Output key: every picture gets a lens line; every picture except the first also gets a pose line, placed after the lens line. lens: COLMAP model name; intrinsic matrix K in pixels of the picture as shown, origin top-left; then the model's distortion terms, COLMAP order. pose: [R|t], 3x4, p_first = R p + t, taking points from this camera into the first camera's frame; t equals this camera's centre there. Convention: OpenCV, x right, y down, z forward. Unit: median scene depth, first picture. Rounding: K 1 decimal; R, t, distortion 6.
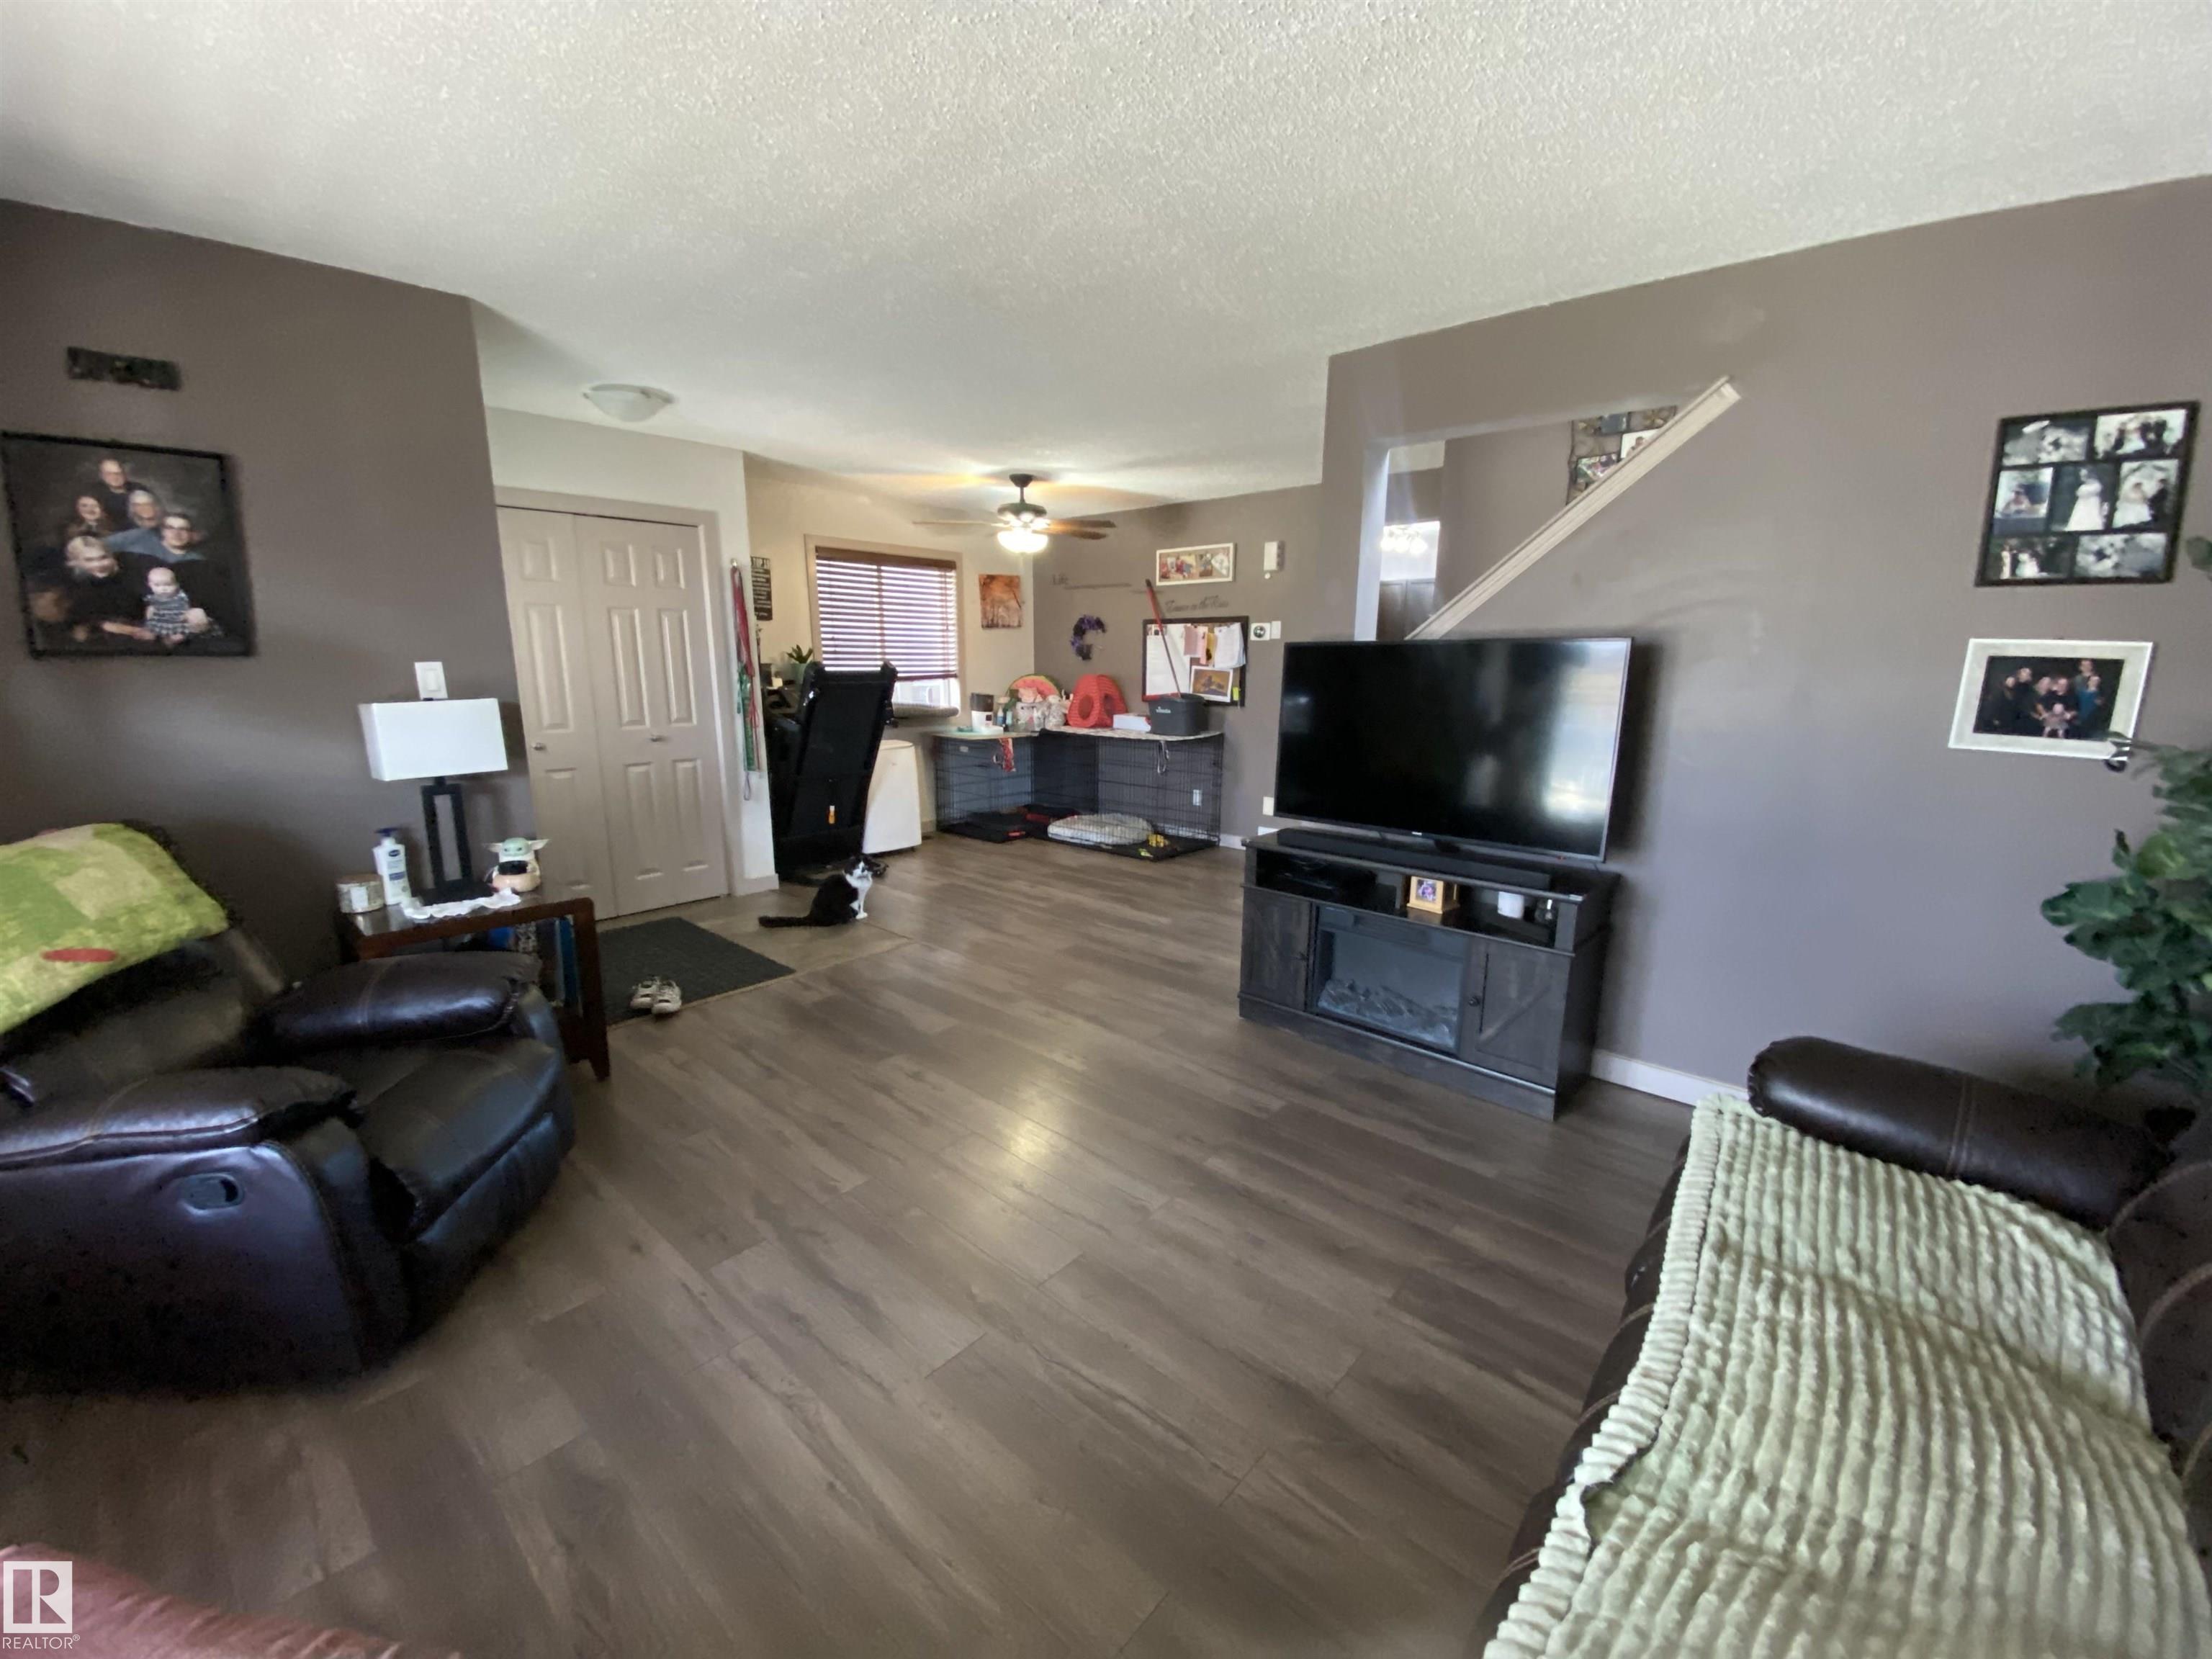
lens RADIAL K [[897.2, 0, 1106.0], [0, 897.2, 829.5], [0, 0, 1]] dist [-0.000567, -0.011796]
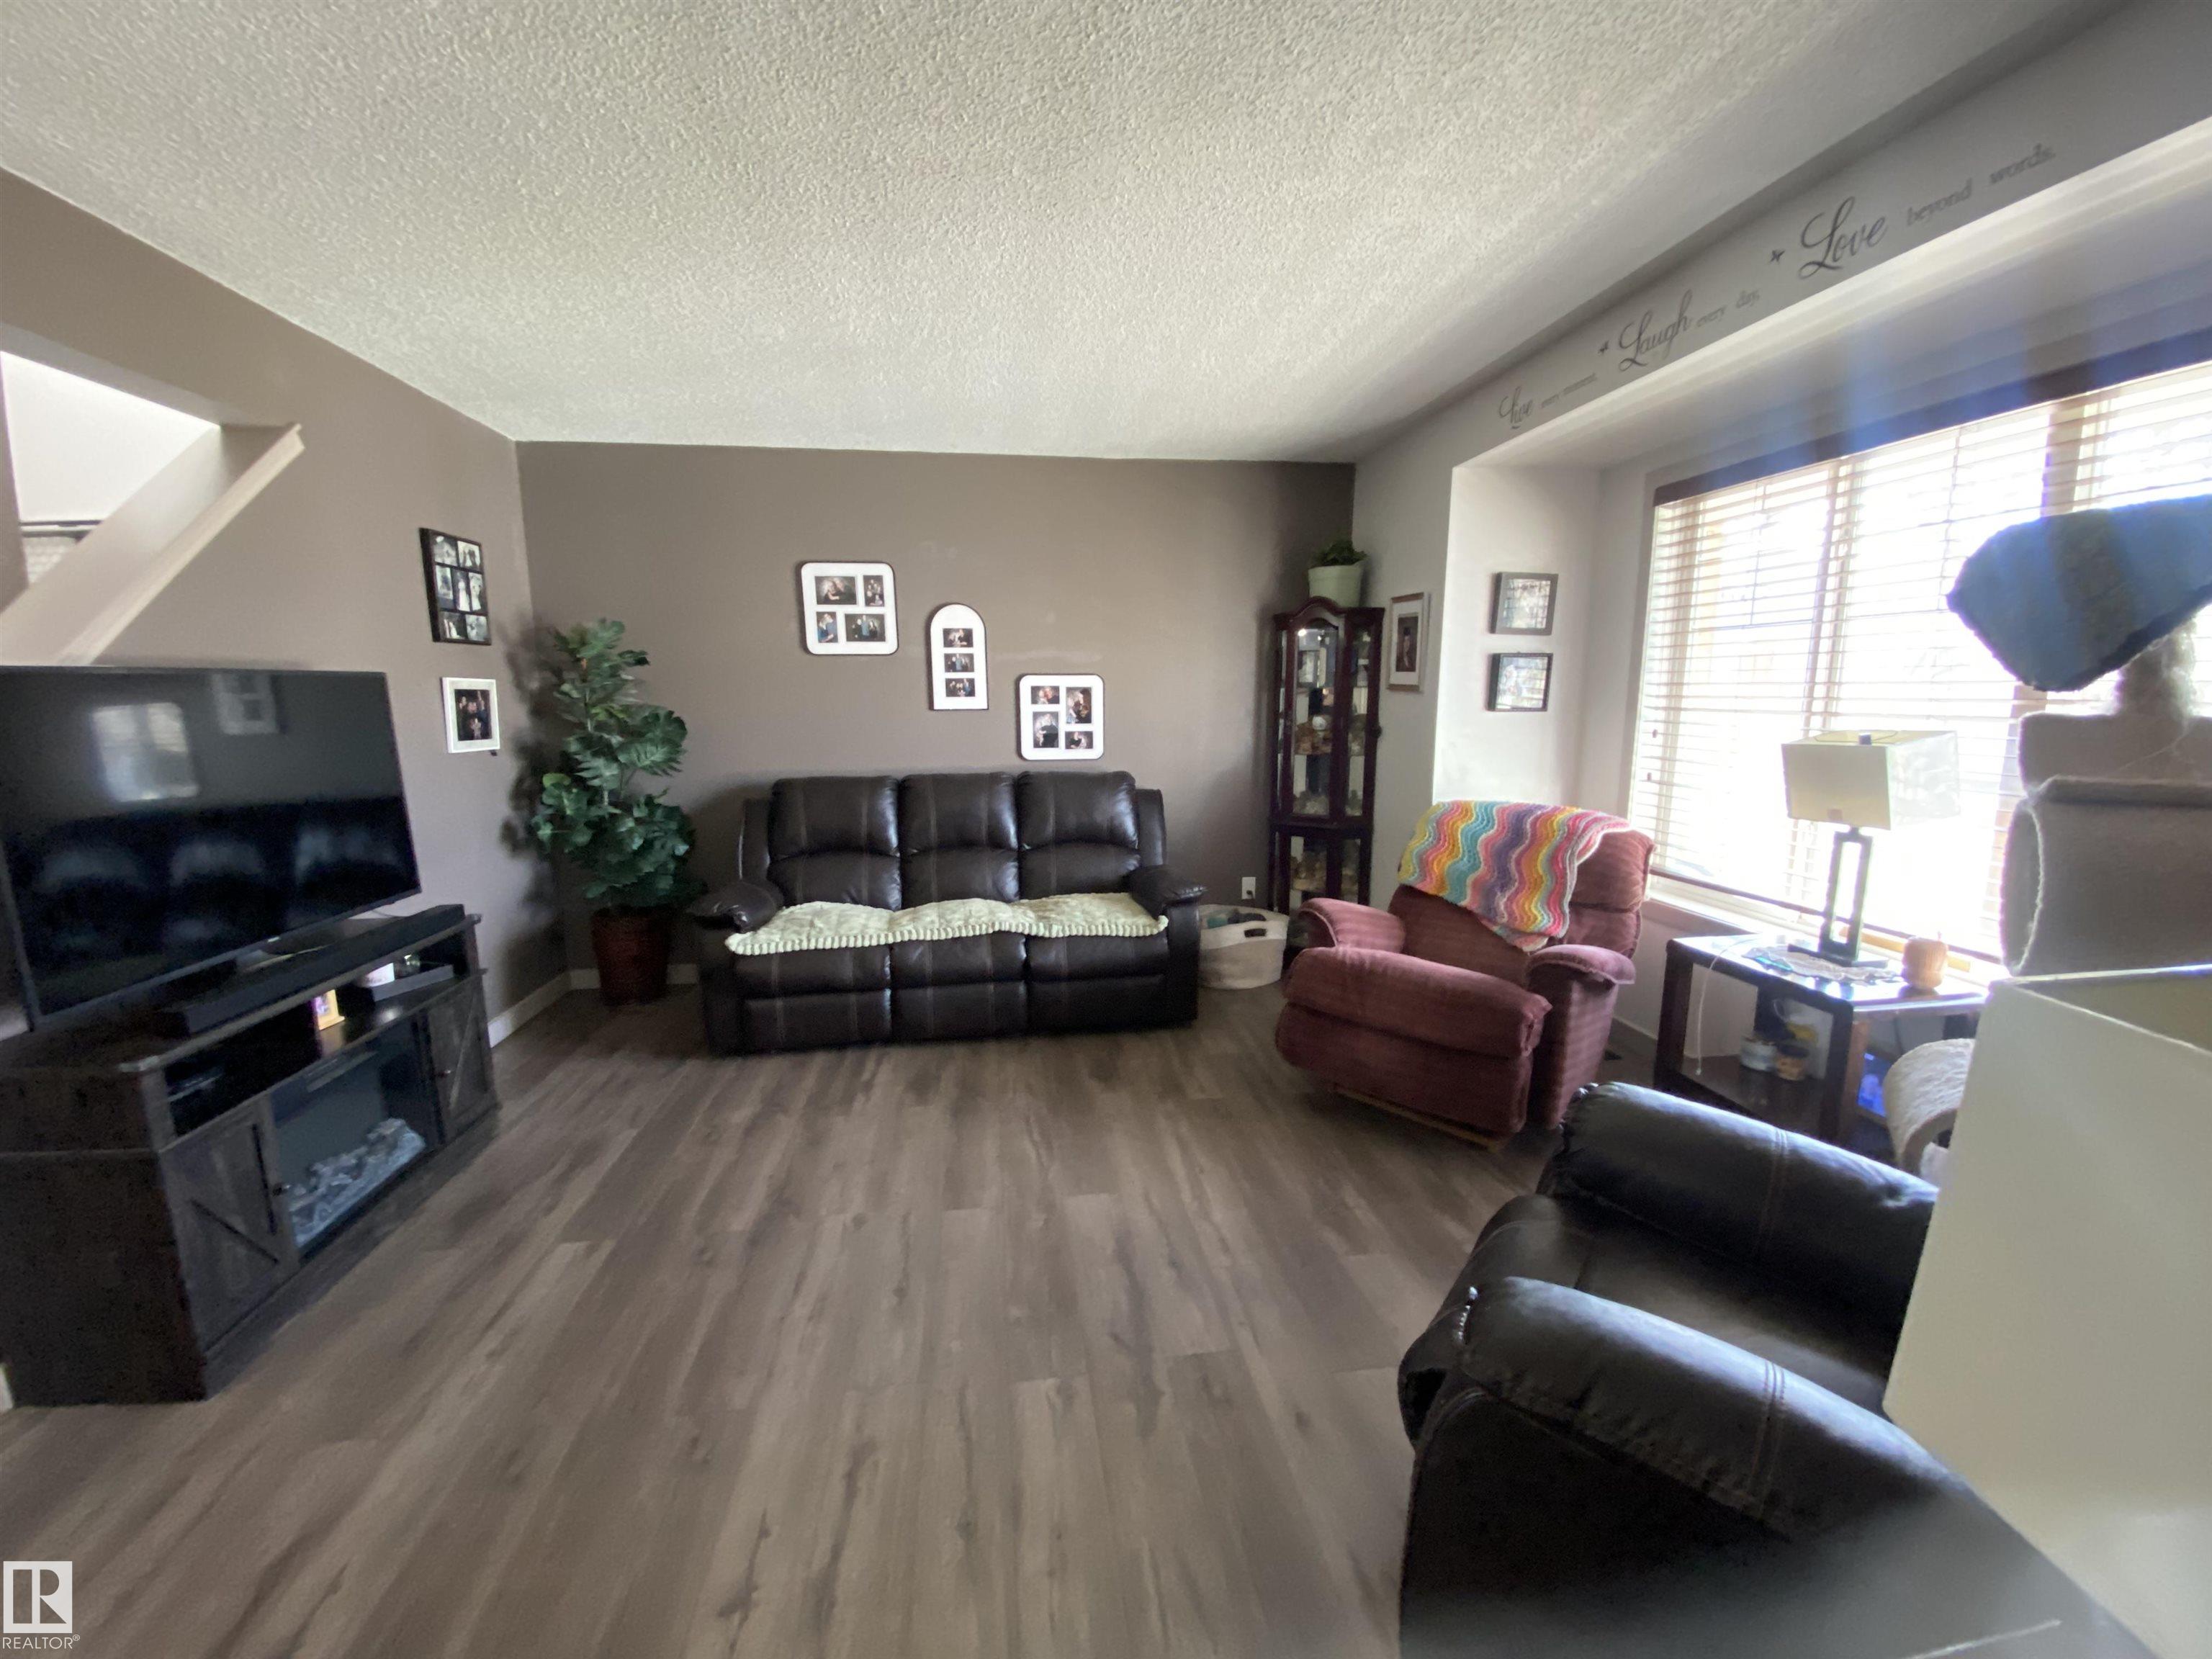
lens RADIAL K [[883.1, 0, 1089.0], [0, 883.1, 830.1], [0, 0, 1]] dist [0.000842, -0.015706]
pose [[-0.750146, -0.100714, 0.653557, -0.803398], [0.136062, 0.943678, 0.301593, -0.277877], [-0.647123, 0.315163, -0.694193, 1.433350]]
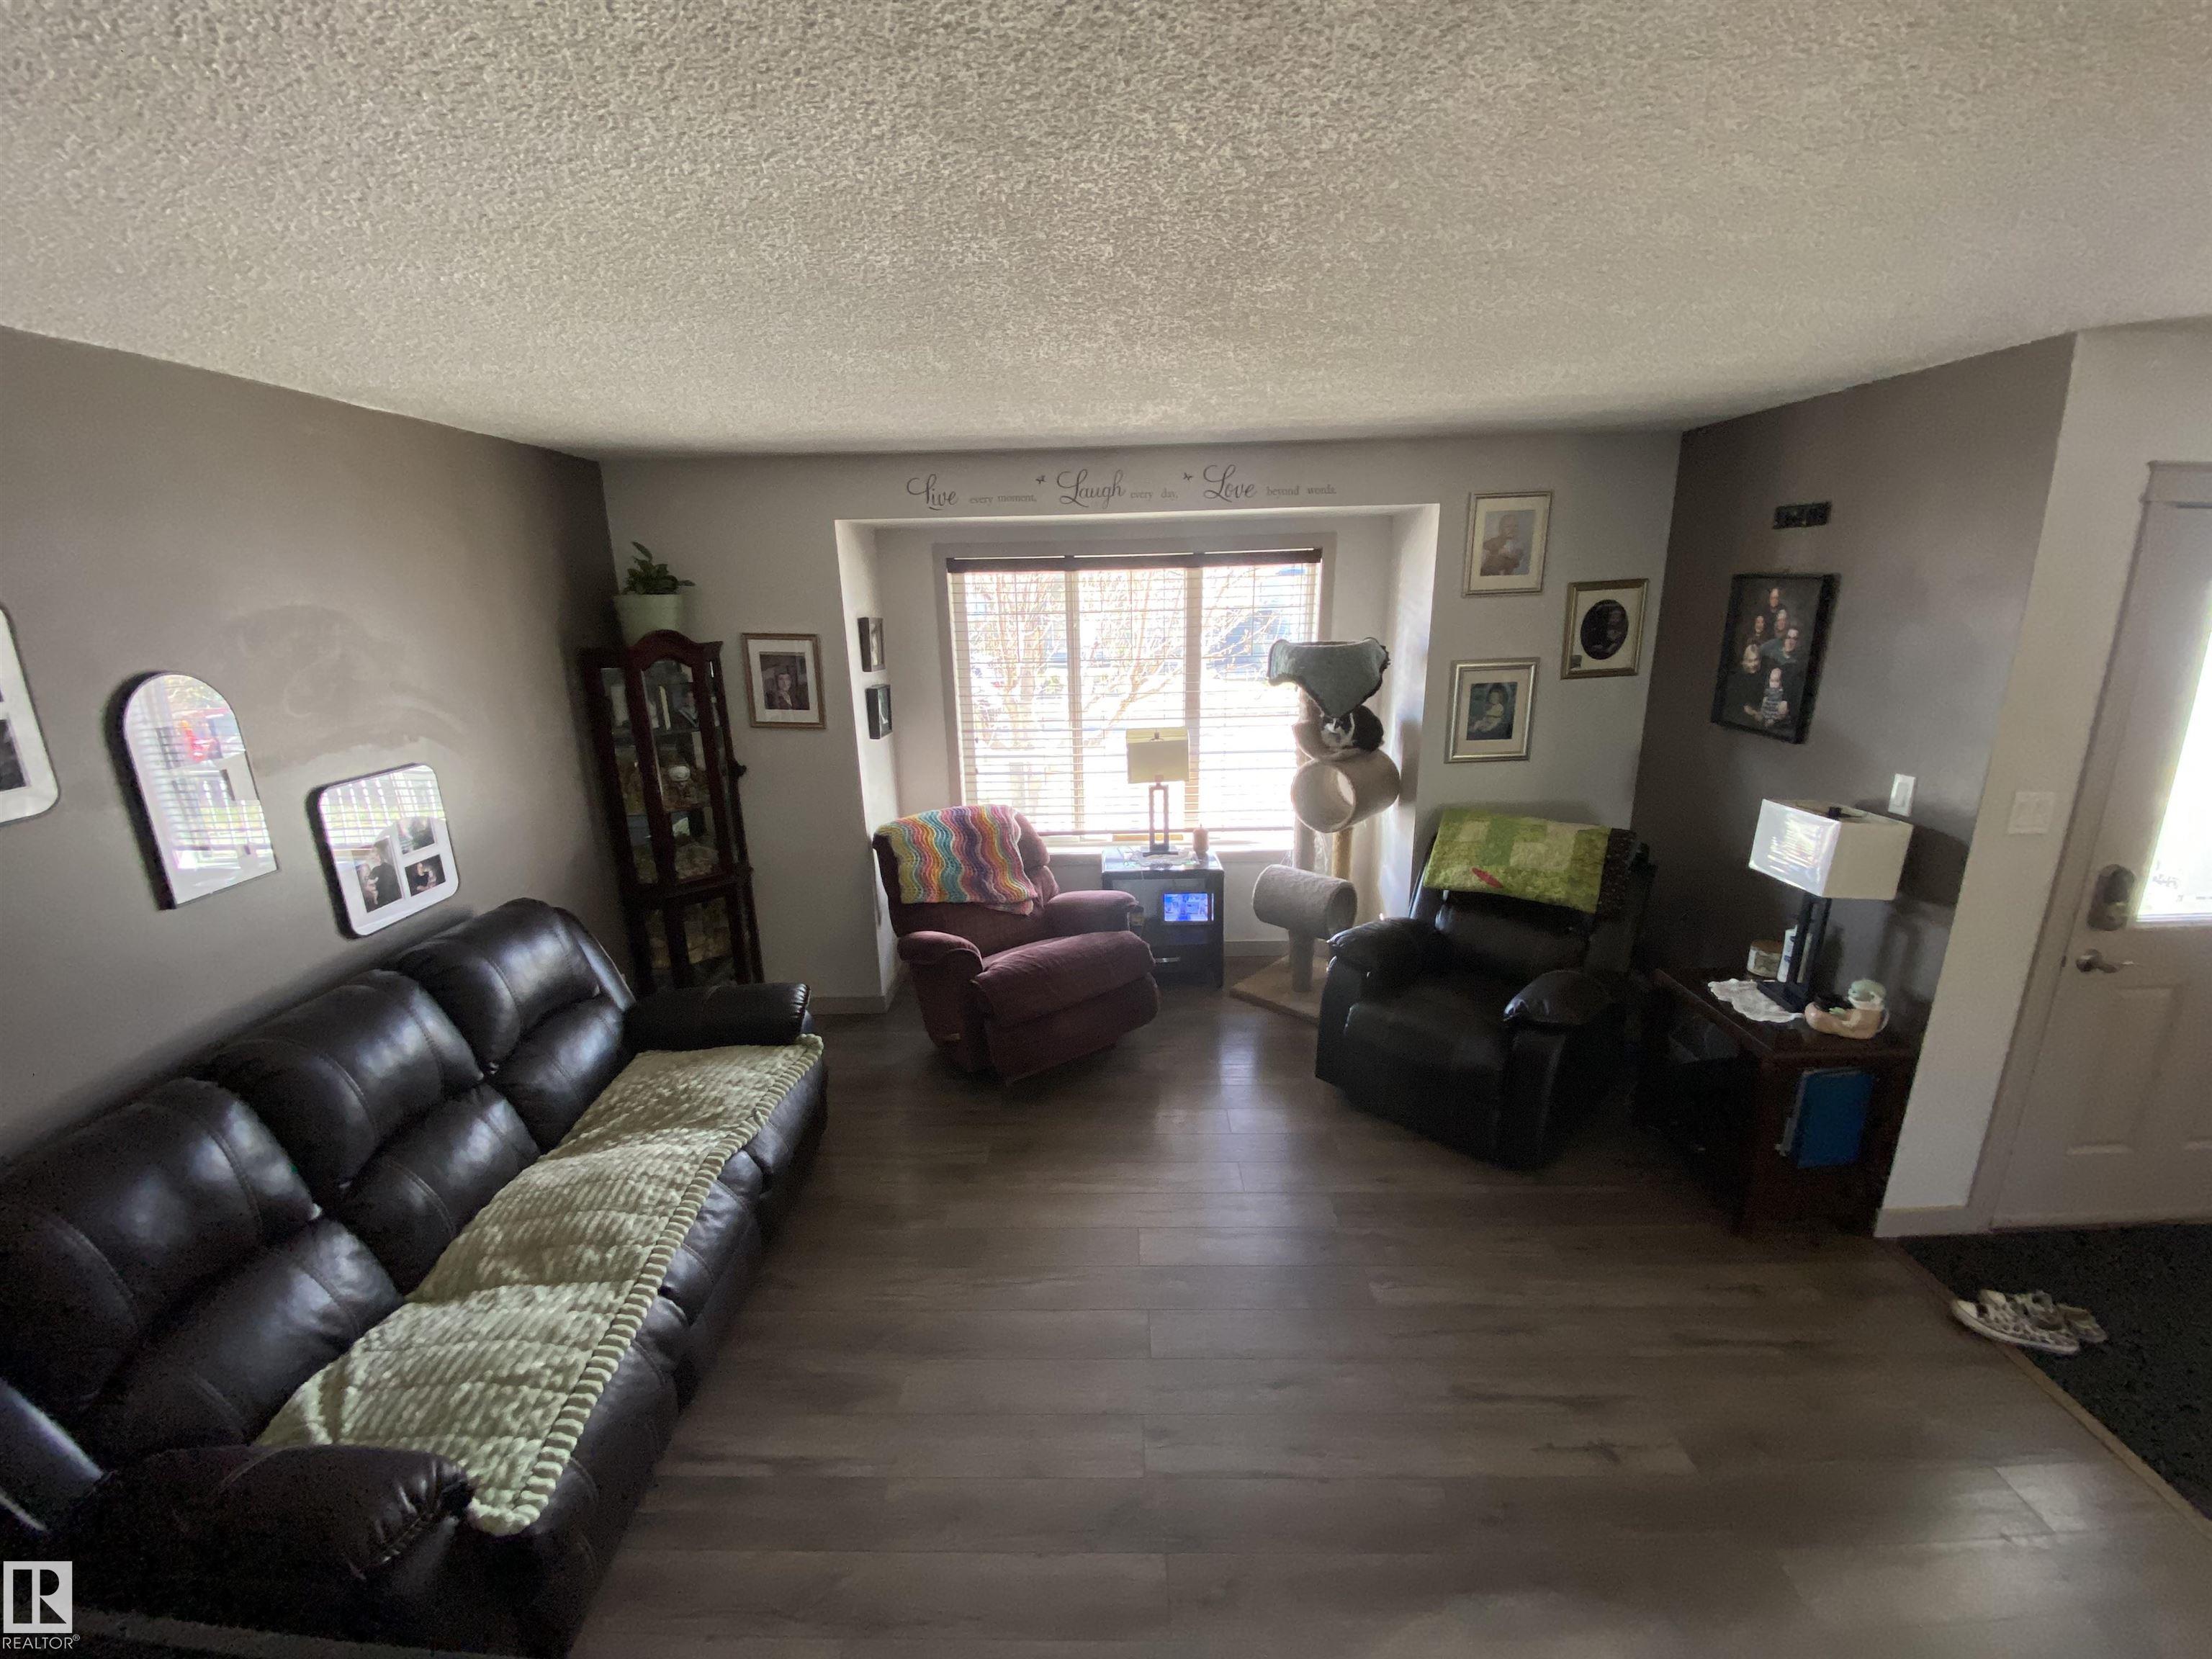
lens RADIAL K [[883.1, 0, 1089.0], [0, 883.1, 830.1], [0, 0, 1]] dist [0.000842, -0.015706]
pose [[-0.761371, 0.178272, -0.623325, 0.554000], [-0.110849, 0.911497, 0.396088, -0.499895], [0.638770, 0.370664, -0.674226, 1.370214]]
